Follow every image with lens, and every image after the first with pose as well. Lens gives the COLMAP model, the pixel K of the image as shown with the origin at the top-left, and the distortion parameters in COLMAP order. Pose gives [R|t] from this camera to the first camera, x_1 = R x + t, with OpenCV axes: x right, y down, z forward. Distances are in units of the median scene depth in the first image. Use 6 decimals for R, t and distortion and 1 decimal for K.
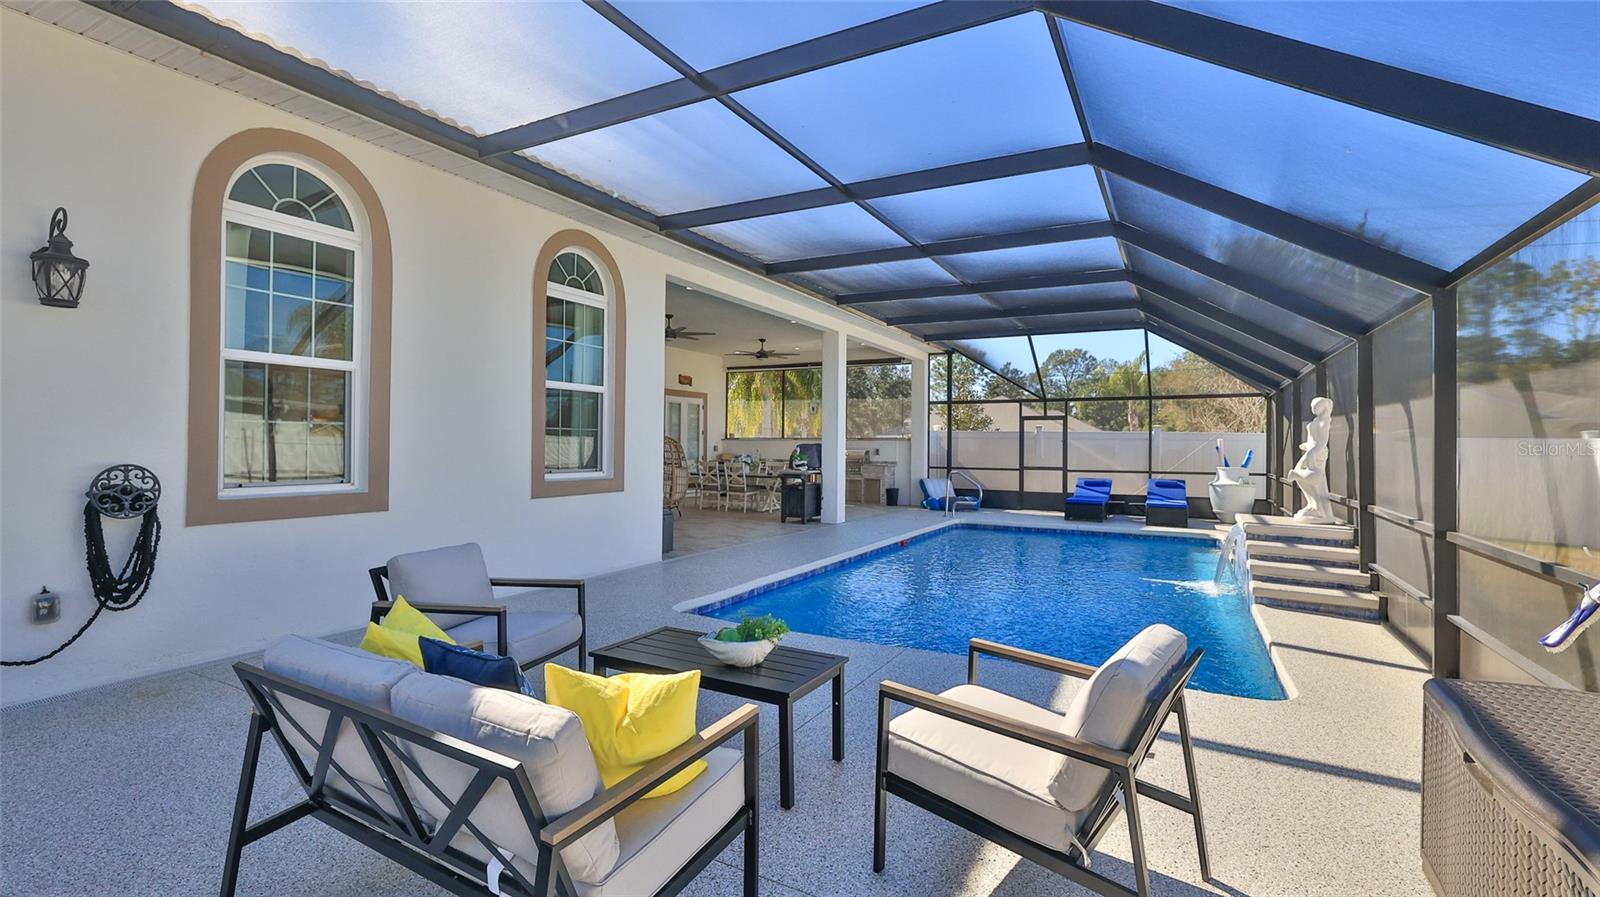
lens RADIAL K [[708.1, 0, 797.6], [0, 708.1, 435.1], [0, 0, 1]] dist [0.000338, -0.001651]
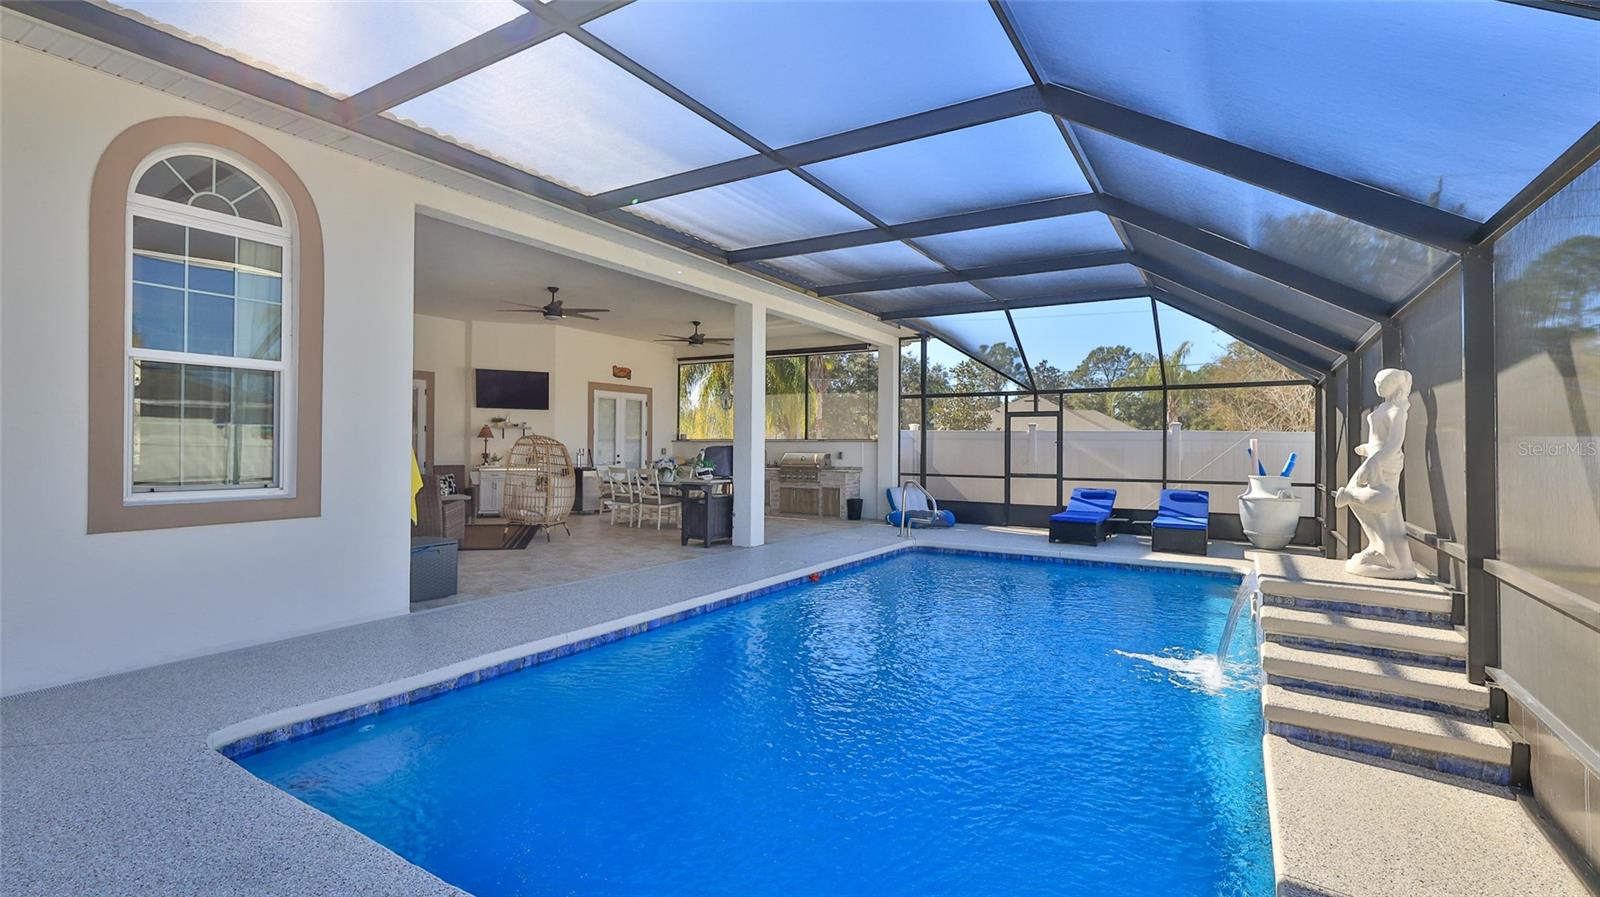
lens RADIAL K [[708.1, 0, 801.1], [0, 708.1, 439.9], [0, 0, 1]] dist [0.000338, -0.001651]
pose [[0.998537, -0.001460, -0.054048, 0.152557], [0.001672, 0.999991, 0.003868, 0.002439], [0.054042, -0.003952, 0.998531, 0.209957]]
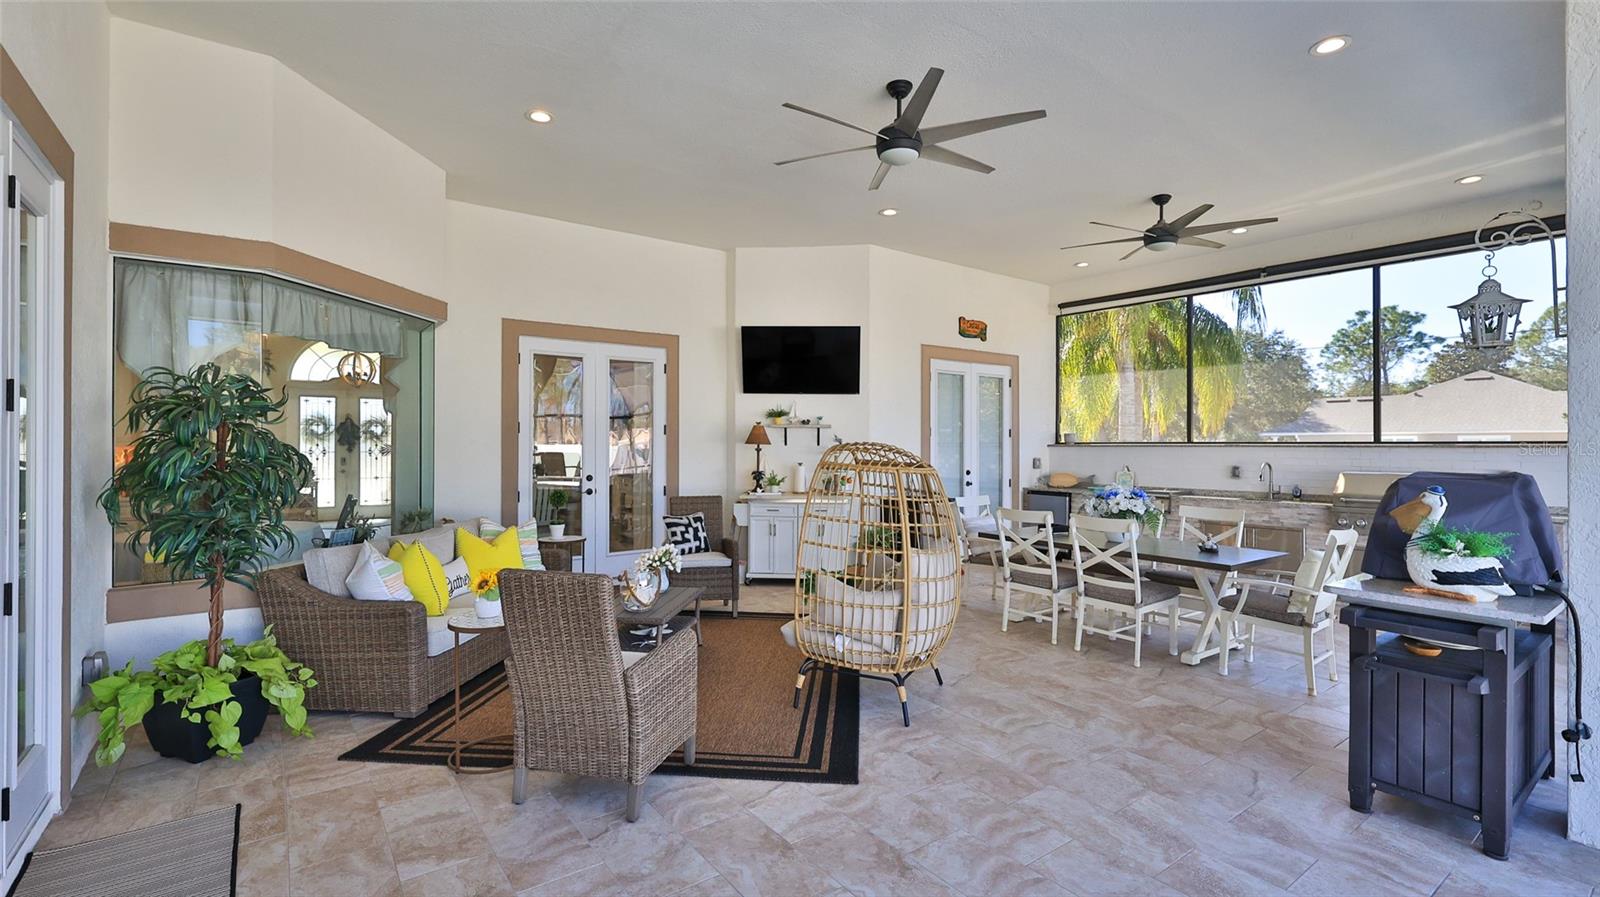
lens RADIAL K [[708.1, 0, 793.4], [0, 708.1, 443.6], [0, 0, 1]] dist [0.000338, -0.001651]
pose [[0.907291, -0.007978, -0.420427, -0.090578], [0.012584, 0.999887, 0.008183, -0.002738], [0.420314, -0.012715, 0.907289, 0.699380]]
